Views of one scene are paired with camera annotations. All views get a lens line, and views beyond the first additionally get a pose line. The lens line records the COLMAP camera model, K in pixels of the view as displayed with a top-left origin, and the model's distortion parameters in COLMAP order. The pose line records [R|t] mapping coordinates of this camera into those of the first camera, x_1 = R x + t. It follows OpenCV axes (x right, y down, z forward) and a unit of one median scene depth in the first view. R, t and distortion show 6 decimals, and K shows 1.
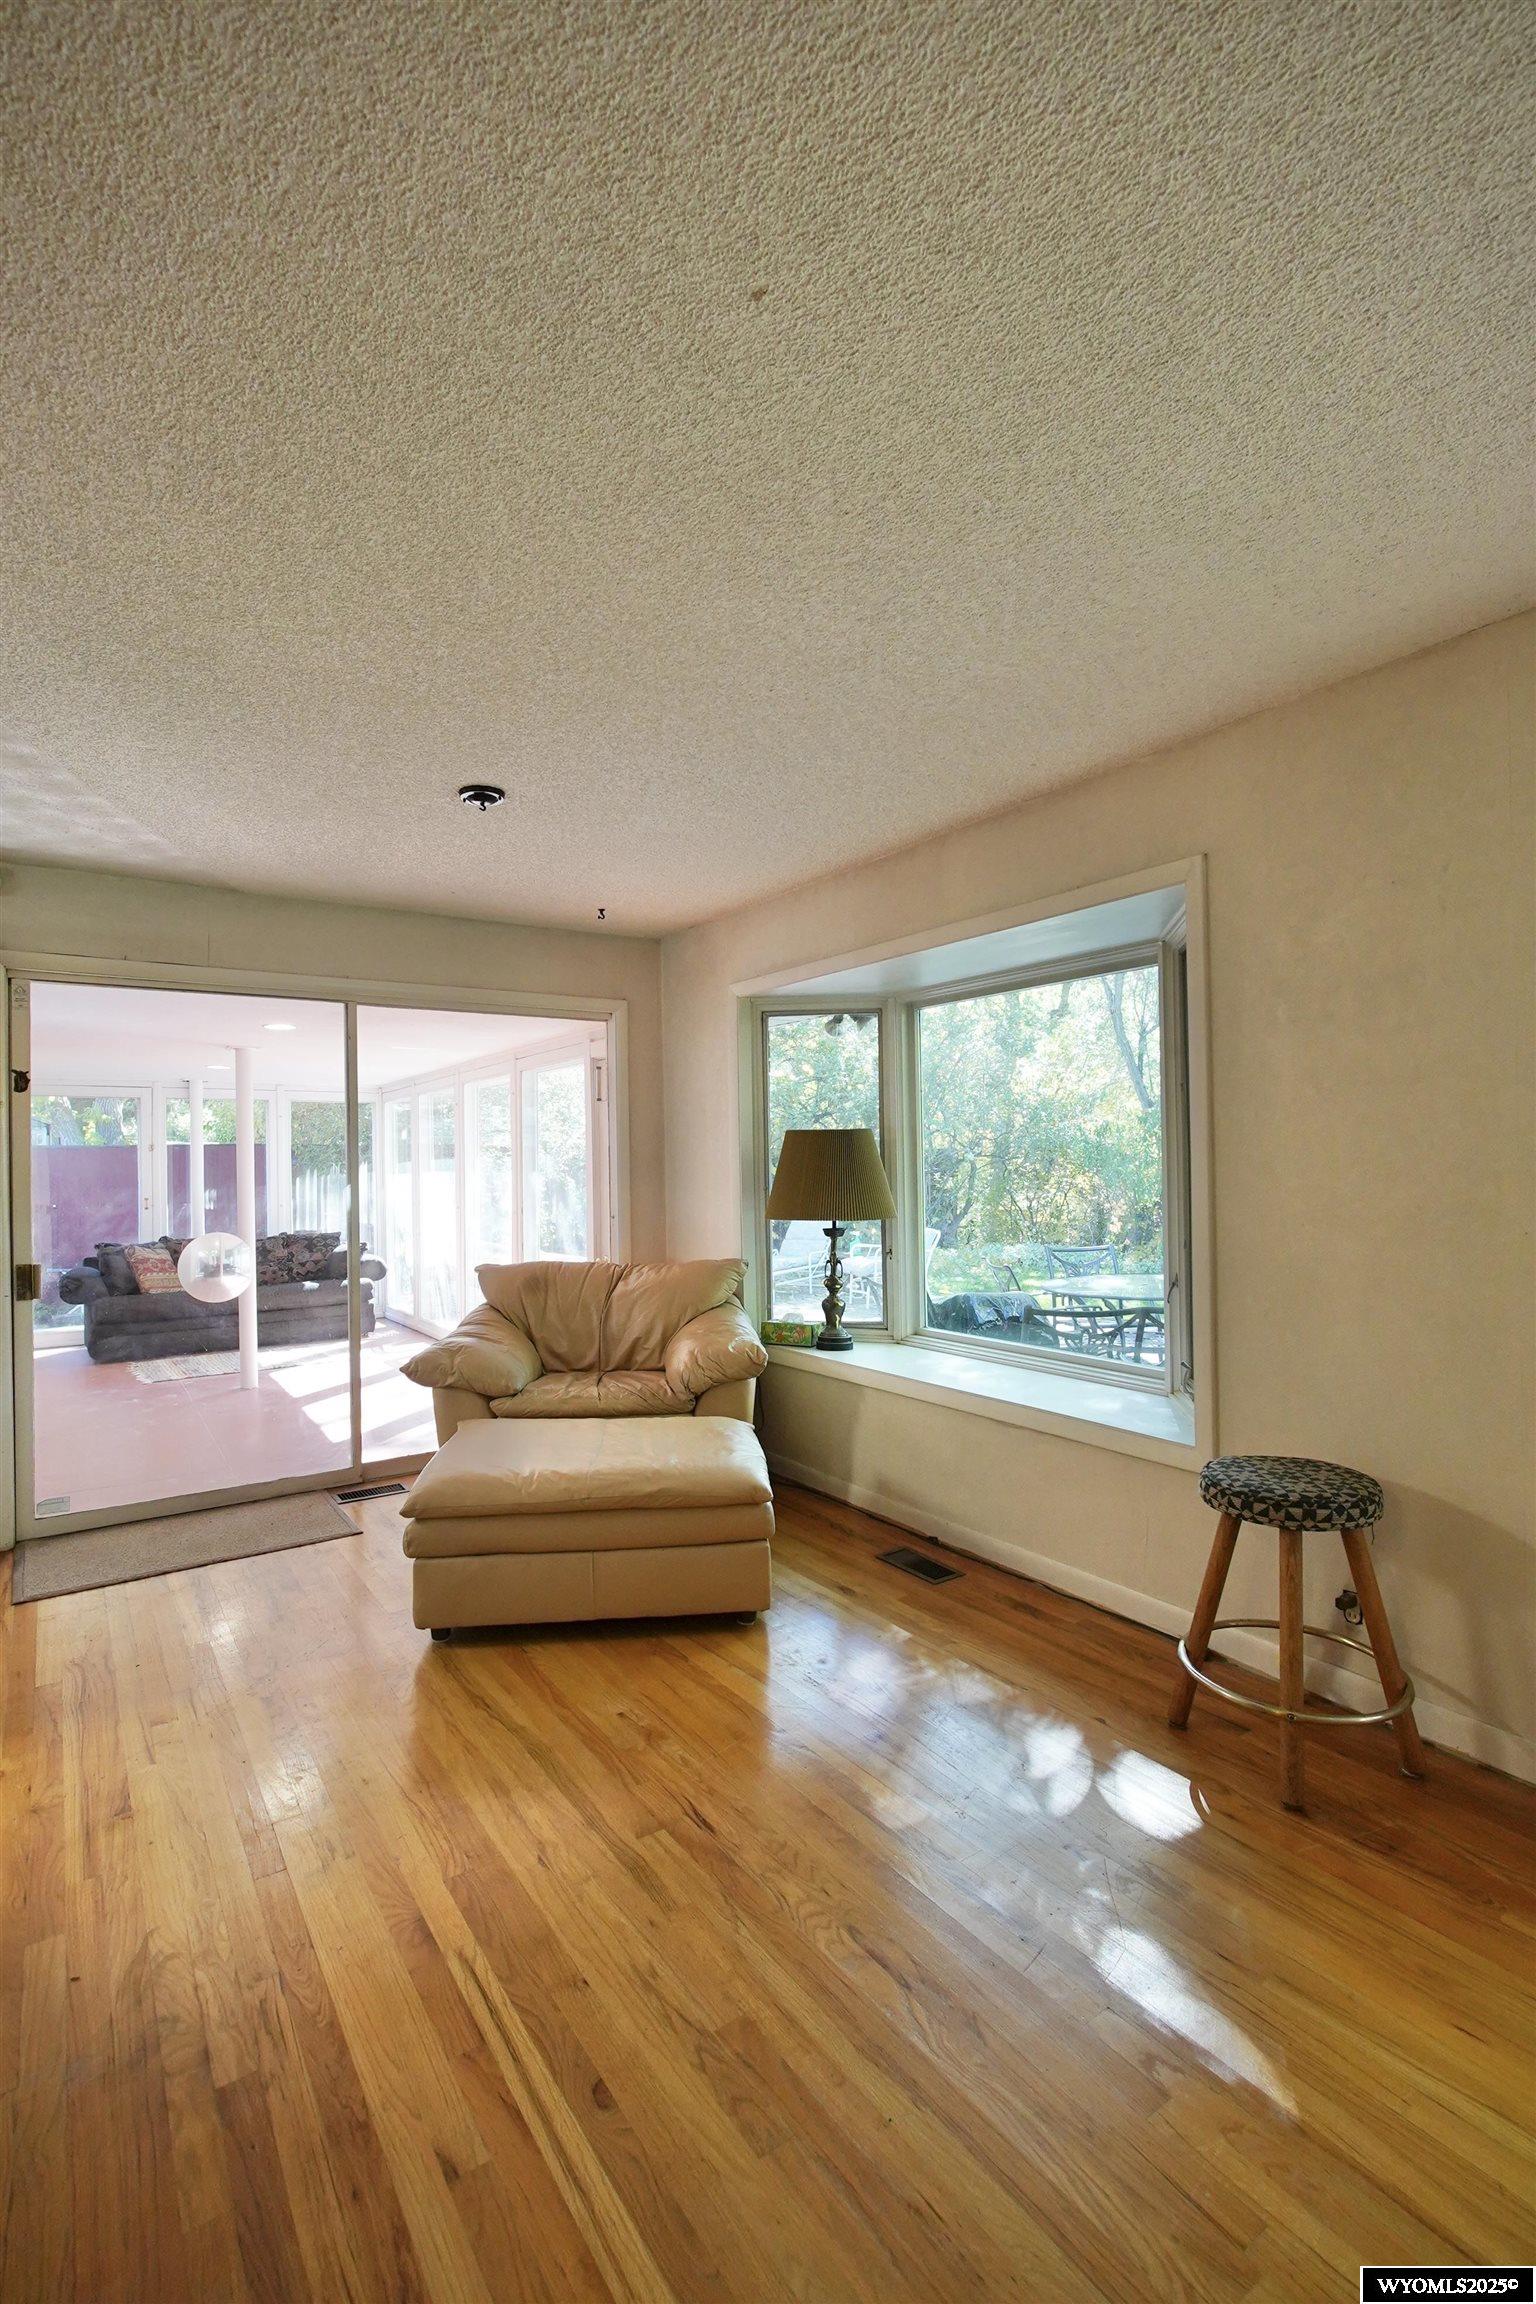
lens RADIAL K [[1051.0, 0, 768.0], [0, 1051.0, 1152.0], [0, 0, 1]] dist [-0.002347, -0.000091]
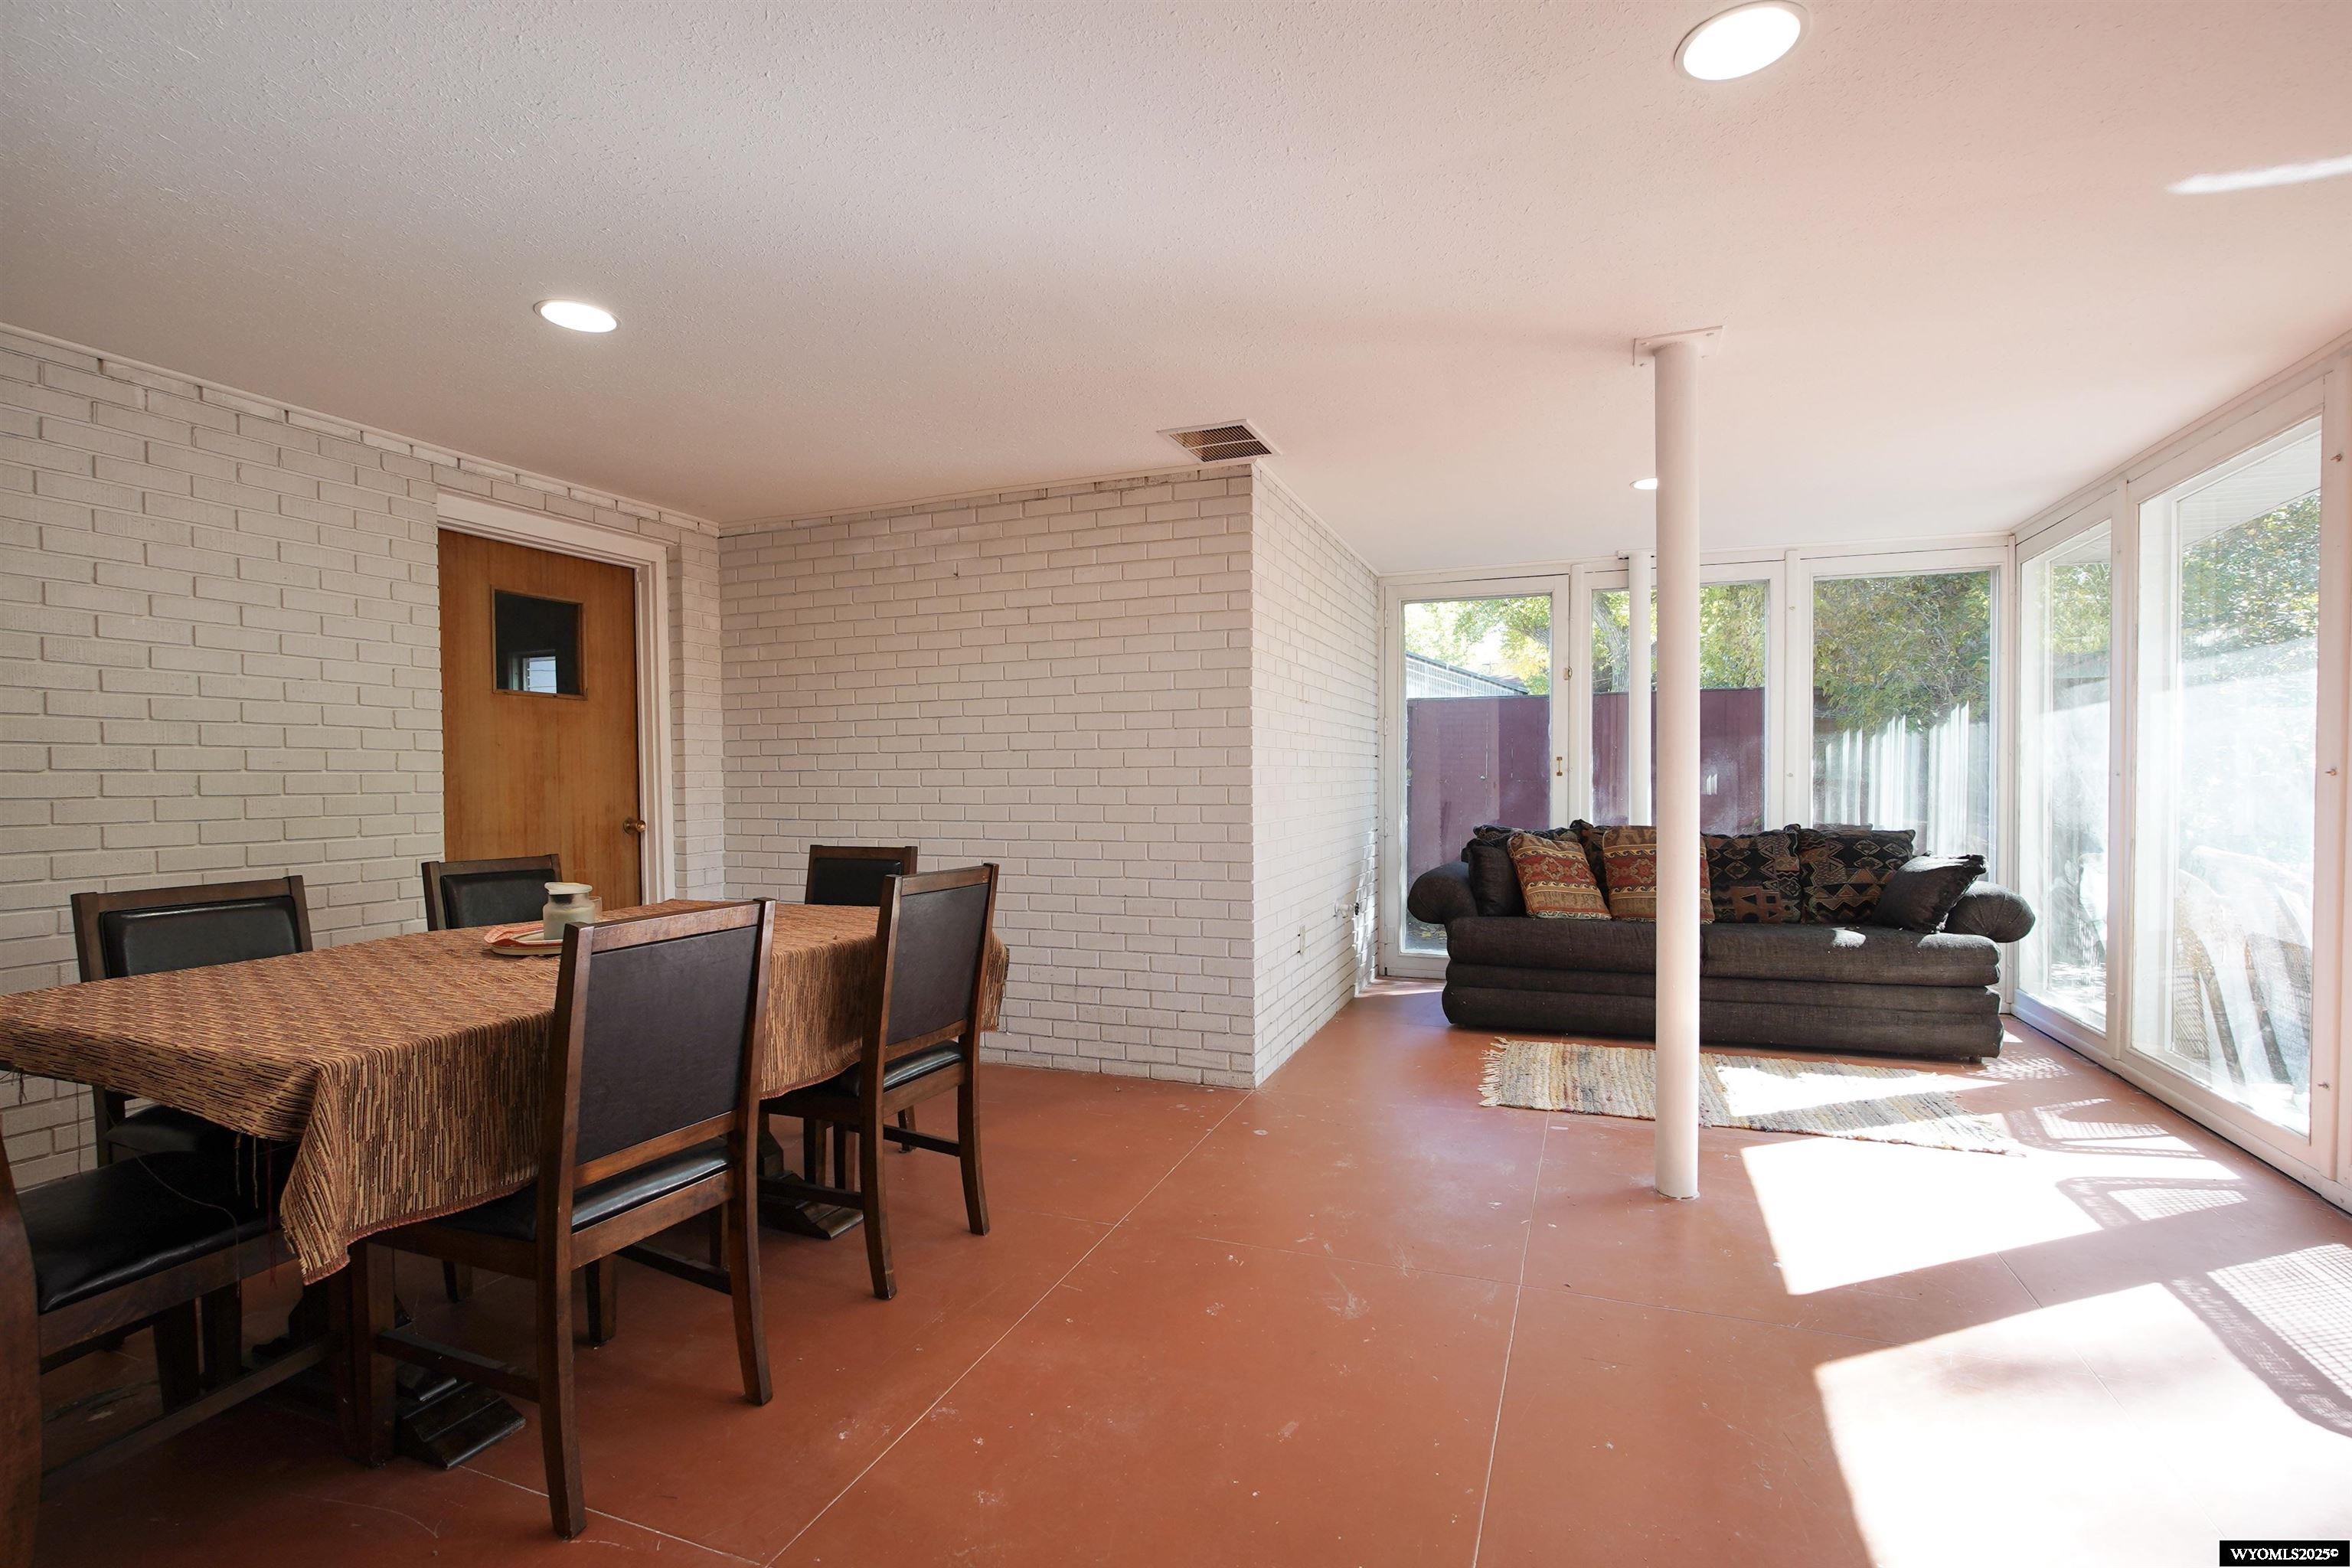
lens RADIAL K [[1072.9, 0, 1182.0], [0, 1072.9, 792.8], [0, 0, 1]] dist [-0.002347, -0.000091]
pose [[0.570445, 0.026267, -0.820916, -0.196174], [0.005575, 0.999342, 0.035850, 0.039496], [0.821317, -0.025027, 0.569923, 0.443976]]
